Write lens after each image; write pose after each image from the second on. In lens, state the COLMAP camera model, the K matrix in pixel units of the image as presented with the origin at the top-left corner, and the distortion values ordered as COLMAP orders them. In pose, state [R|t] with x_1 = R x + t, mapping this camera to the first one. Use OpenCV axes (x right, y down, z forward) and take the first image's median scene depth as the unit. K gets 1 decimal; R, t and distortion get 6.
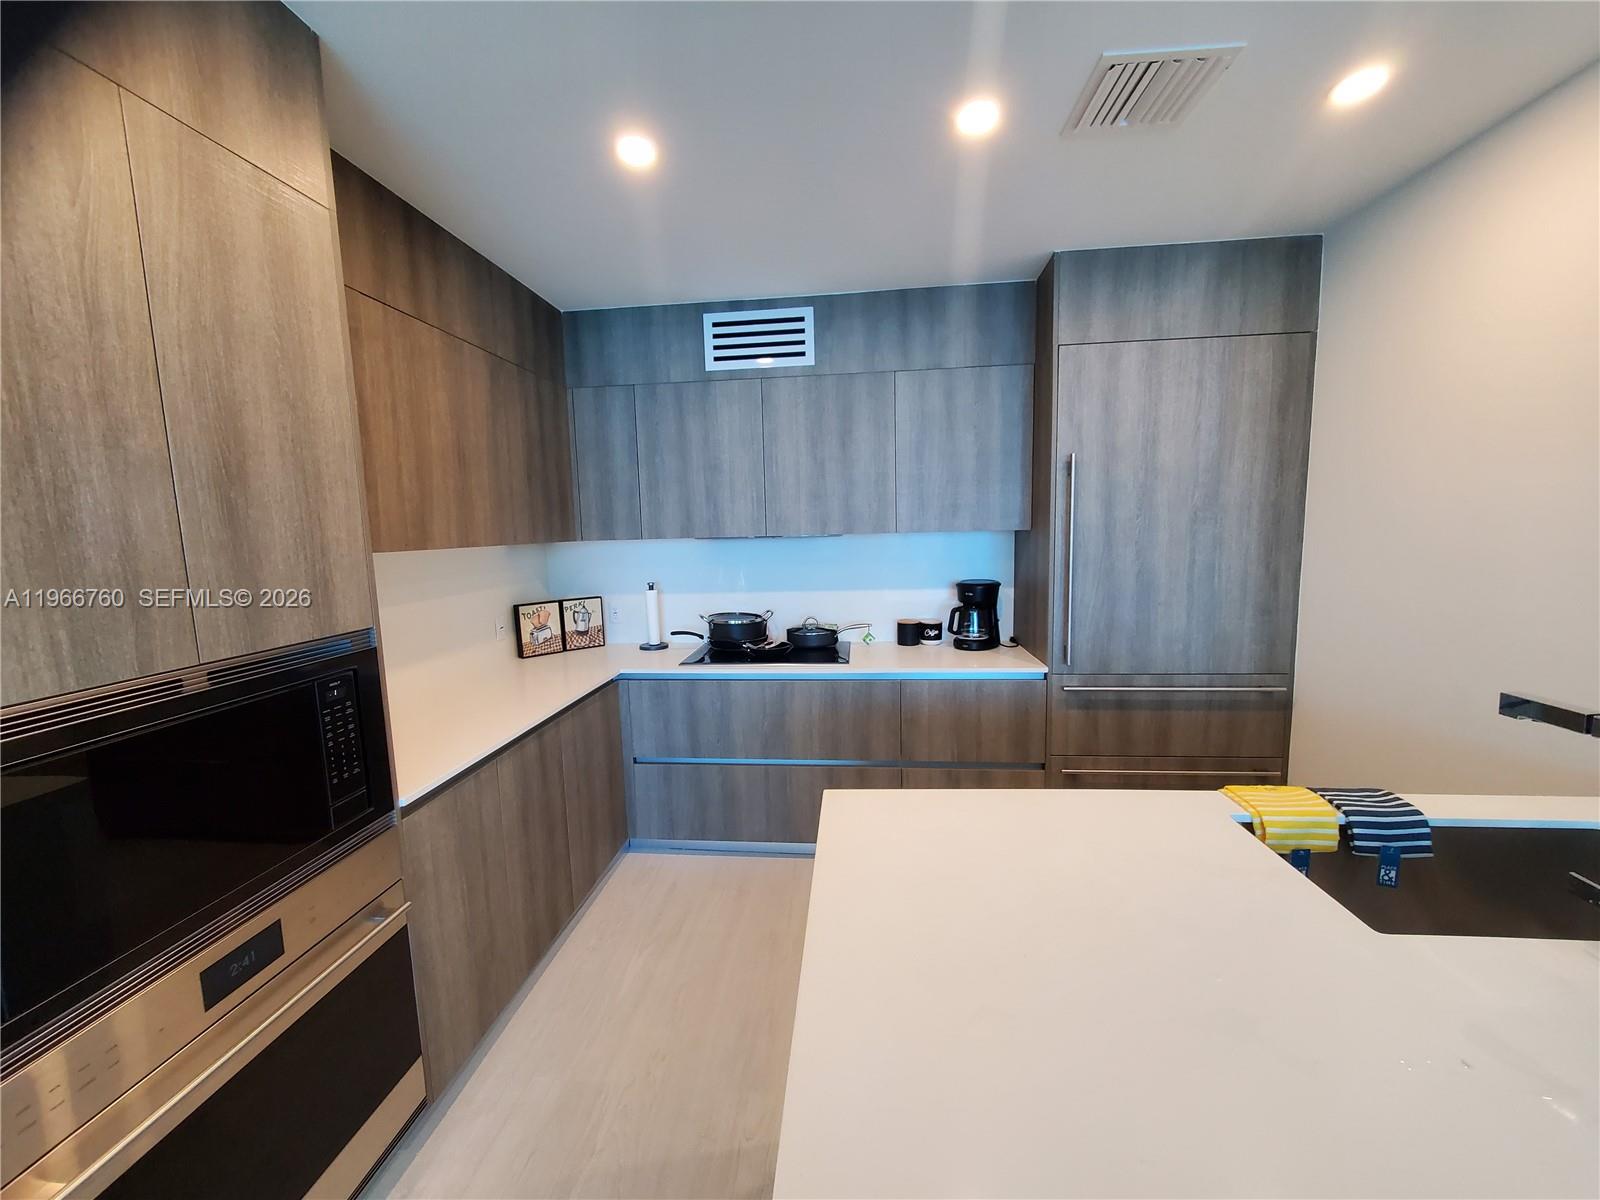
lens RADIAL K [[636.8, 0, 797.6], [0, 636.8, 600.6], [0, 0, 1]] dist [-0.000598, -0.002293]
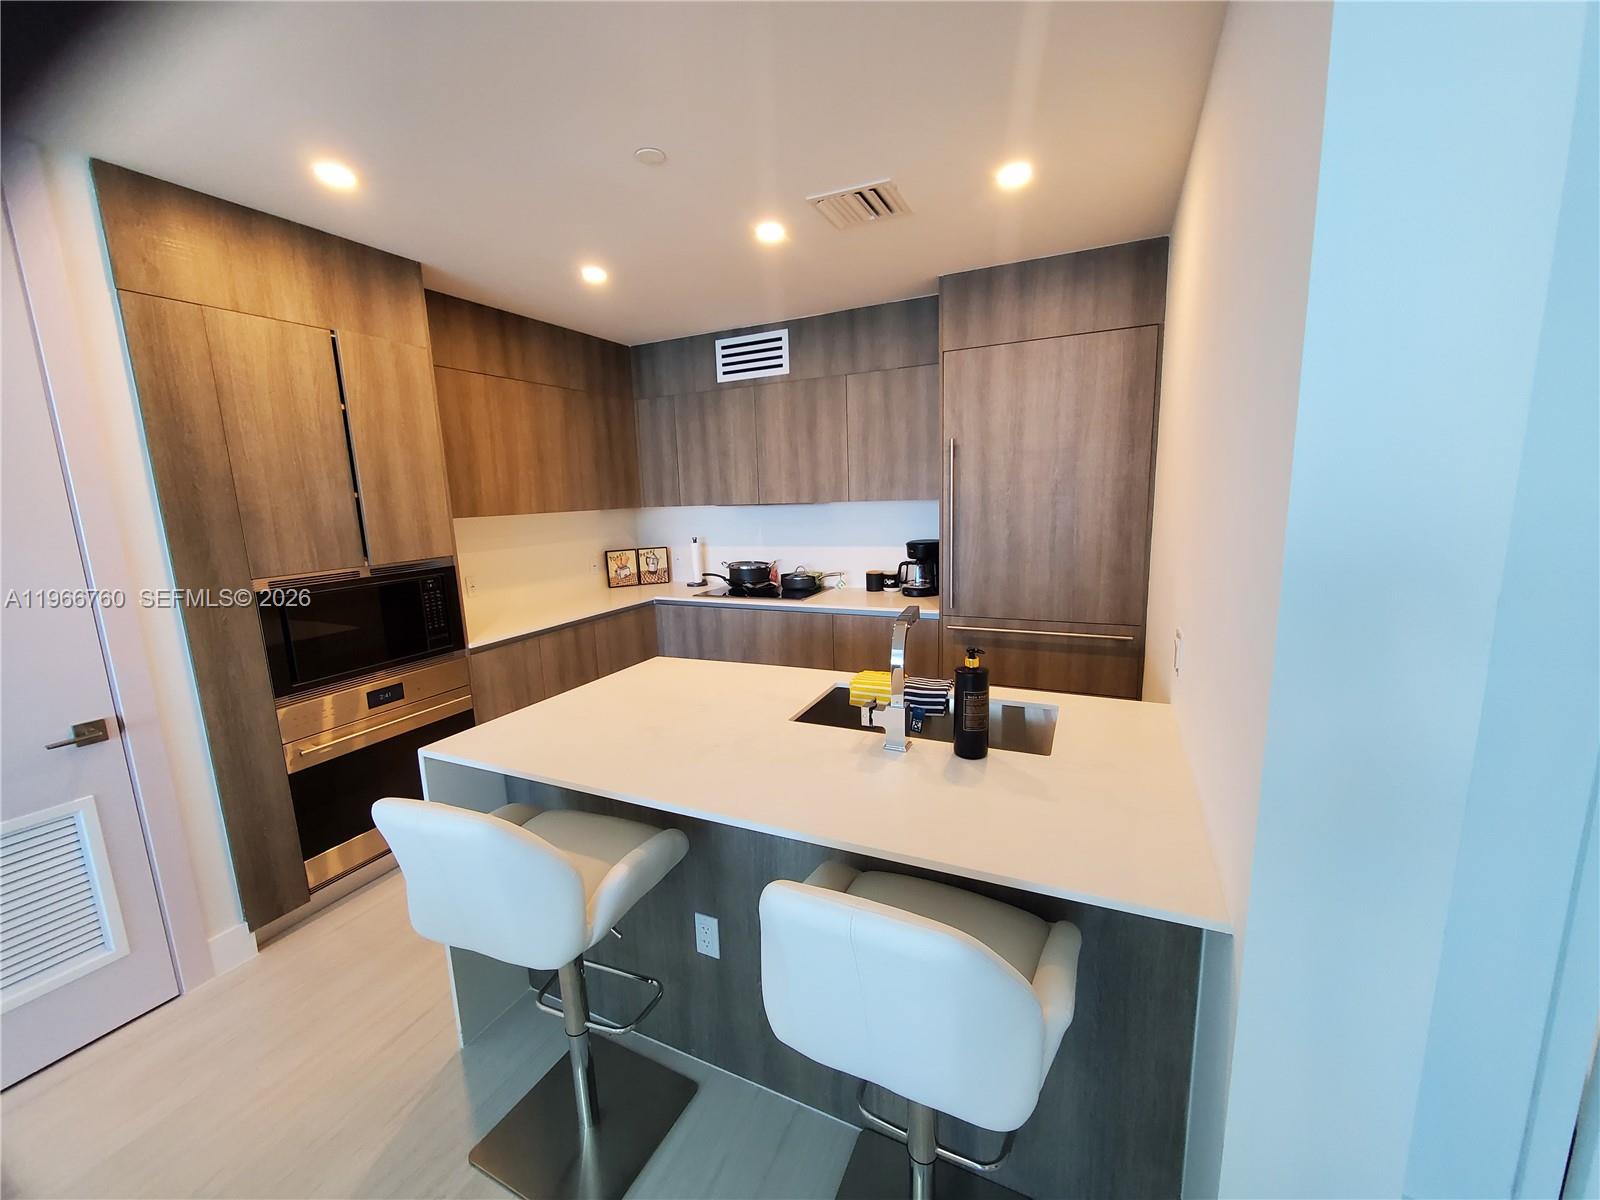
lens RADIAL K [[636.8, 0, 795.9], [0, 636.8, 599.6], [0, 0, 1]] dist [-0.000598, -0.002293]
pose [[0.940917, 0.049622, -0.334982, 0.504684], [-0.028528, 0.997304, 0.067603, 0.006874], [0.337434, -0.054052, 0.939796, -0.258227]]
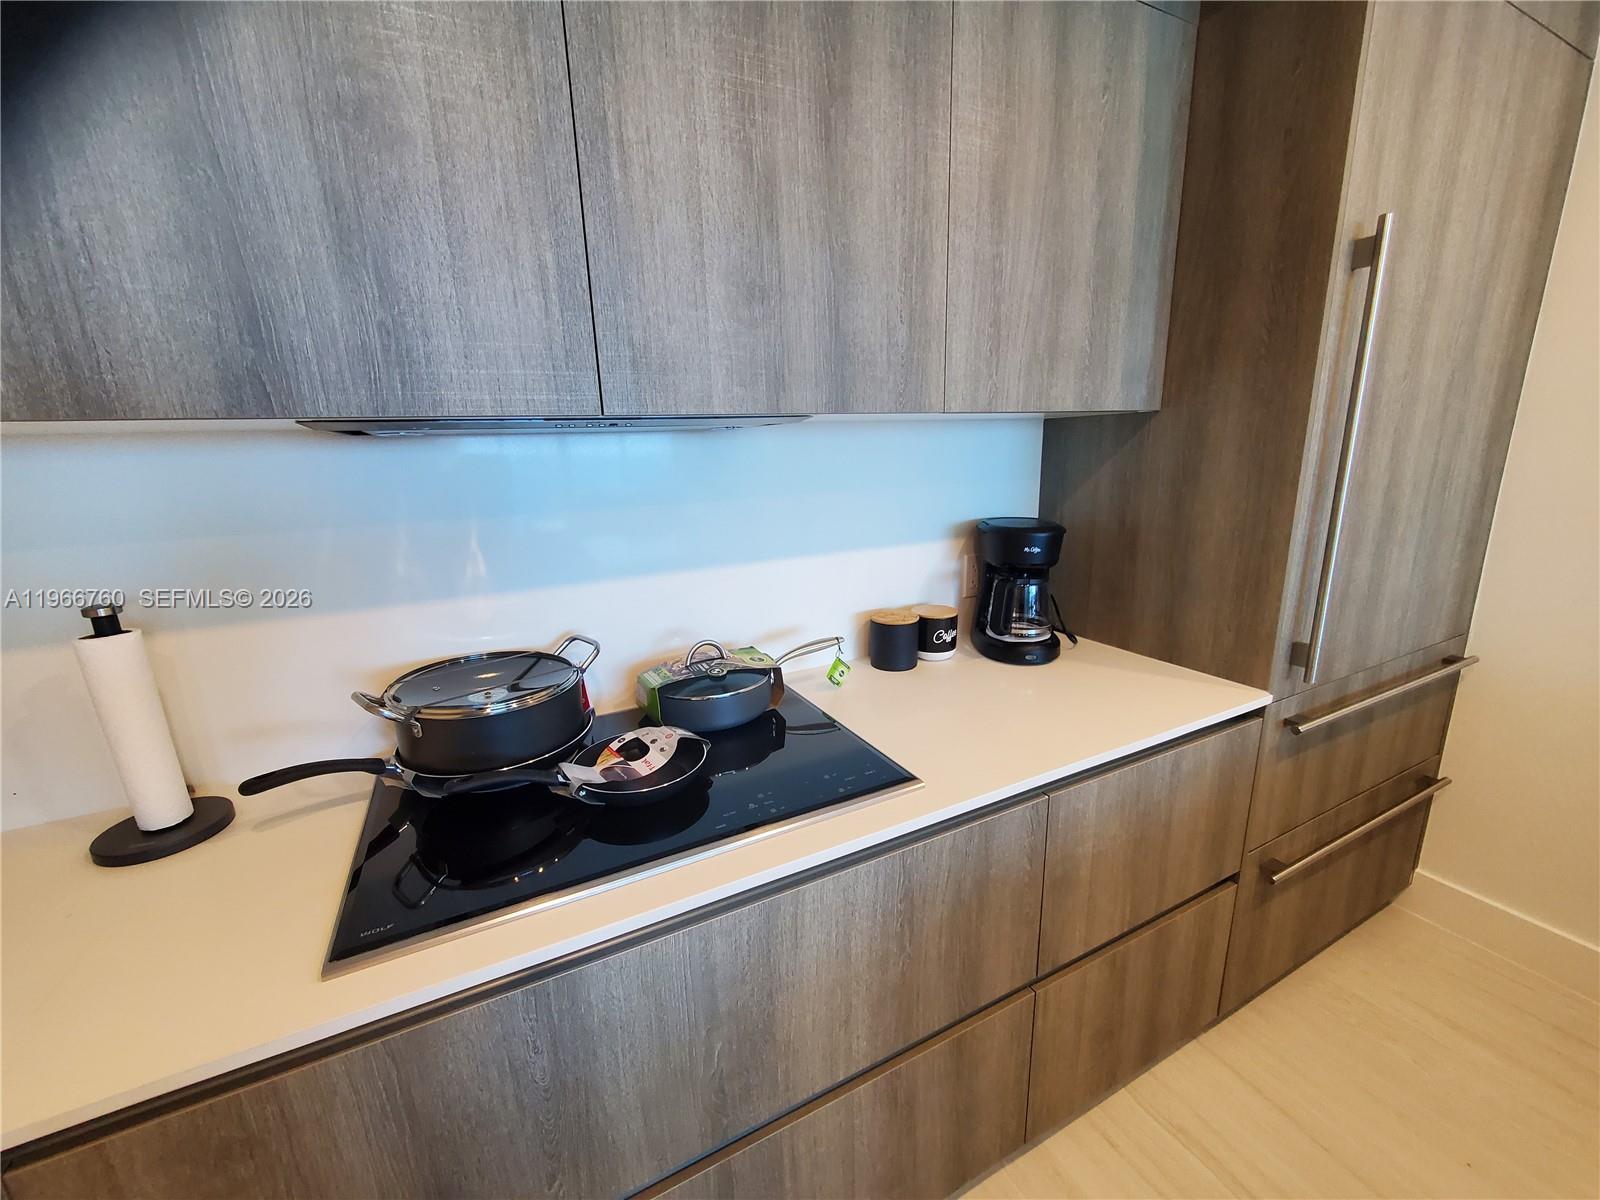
lens RADIAL K [[636.8, 0, 785.7], [0, 636.8, 606.2], [0, 0, 1]] dist [-0.000598, -0.002293]
pose [[0.840068, -0.134054, 0.525656, -0.151887], [0.072804, 0.988081, 0.135632, -0.049710], [-0.537573, -0.075671, 0.839815, 0.729071]]
